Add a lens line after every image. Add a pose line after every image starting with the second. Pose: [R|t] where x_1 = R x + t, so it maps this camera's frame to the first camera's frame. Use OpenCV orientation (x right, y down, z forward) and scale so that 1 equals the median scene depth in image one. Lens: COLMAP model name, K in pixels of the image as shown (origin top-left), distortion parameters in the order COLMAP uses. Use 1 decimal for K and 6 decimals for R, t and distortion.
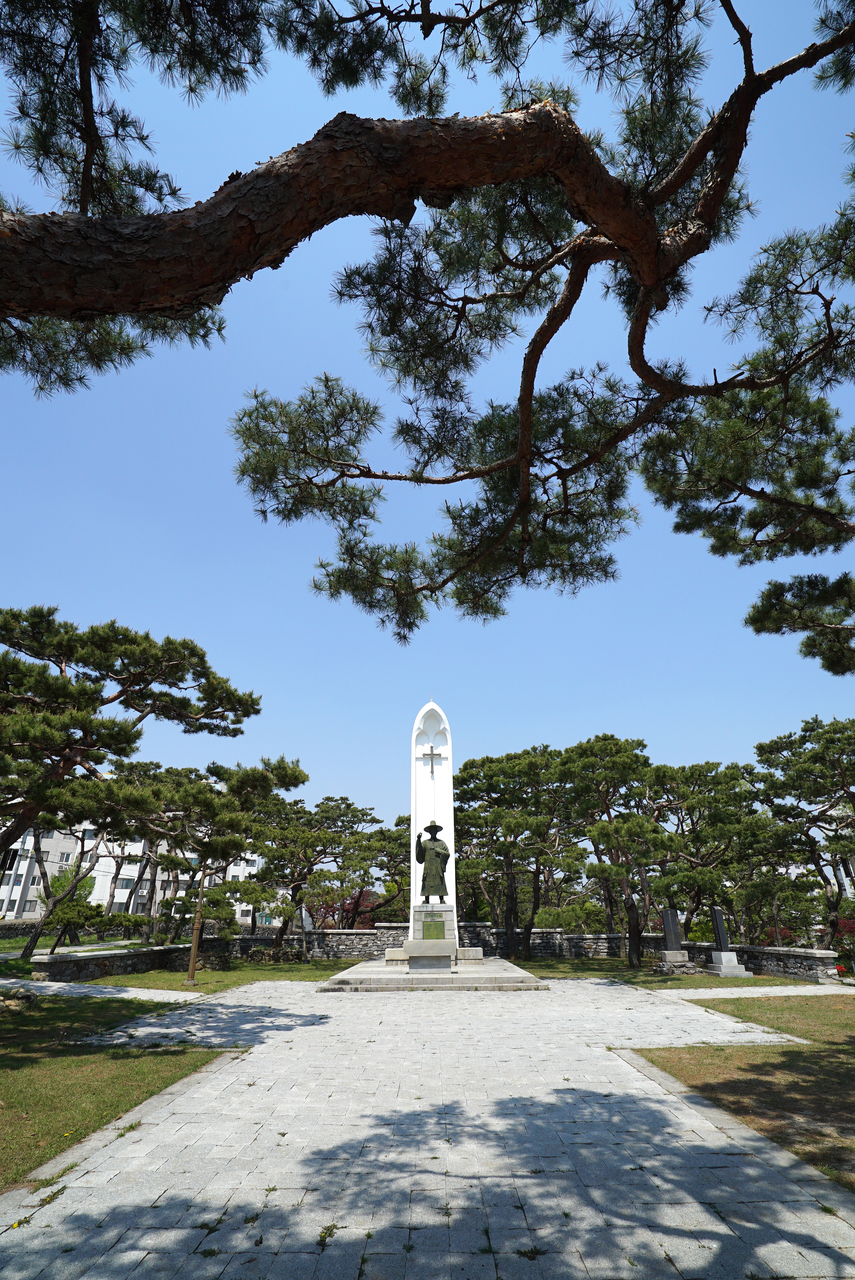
lens RADIAL K [[619.5, 0, 430.1], [0, 619.5, 644.6], [0, 0, 1]] dist [-0.003866, -0.000247]
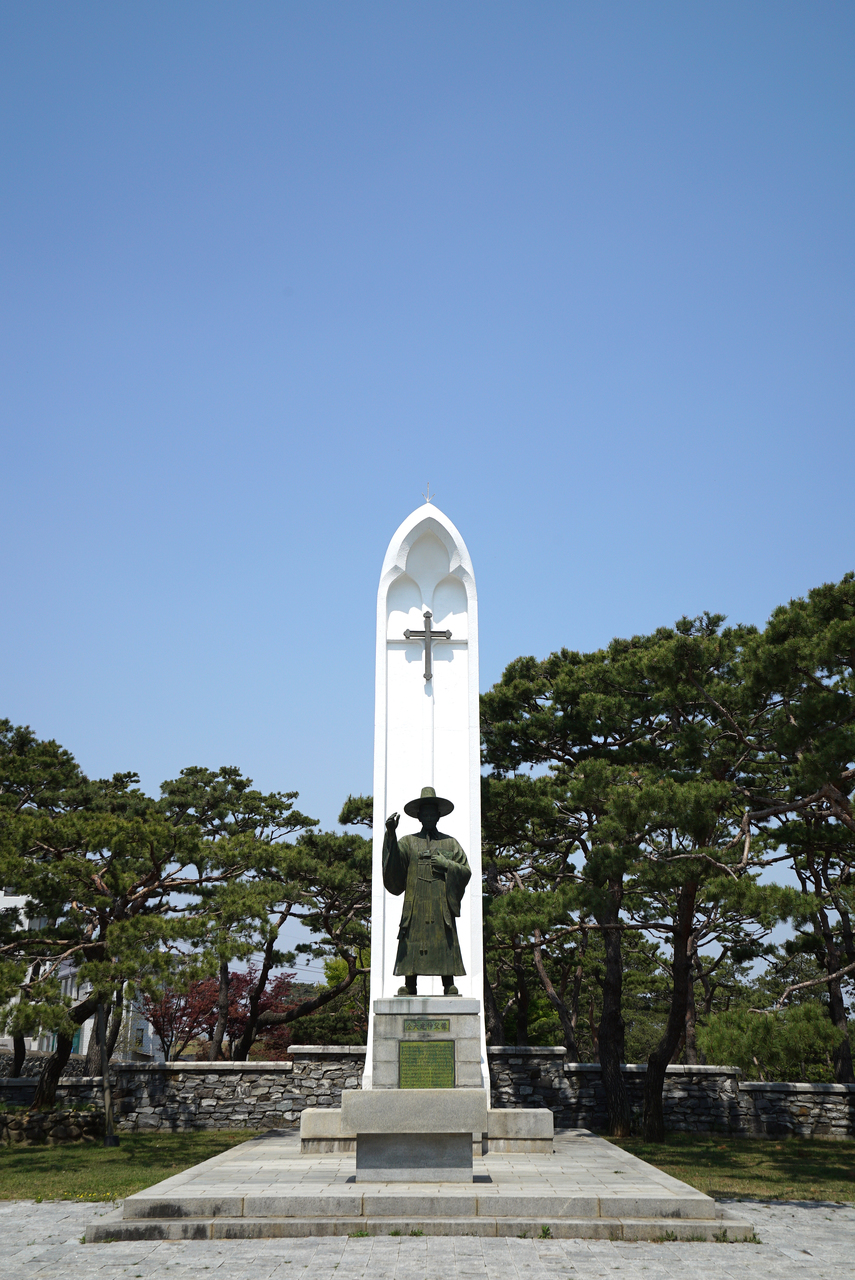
lens RADIAL K [[1246.8, 0, 428.4], [0, 1246.8, 637.2], [0, 0, 1]] dist [0.126453, 0.000000]
pose [[0.999950, 0.010038, -0.000114, 0.003515], [-0.009968, 0.994181, 0.107263, 0.094207], [0.001190, -0.107256, 0.994231, 0.204274]]
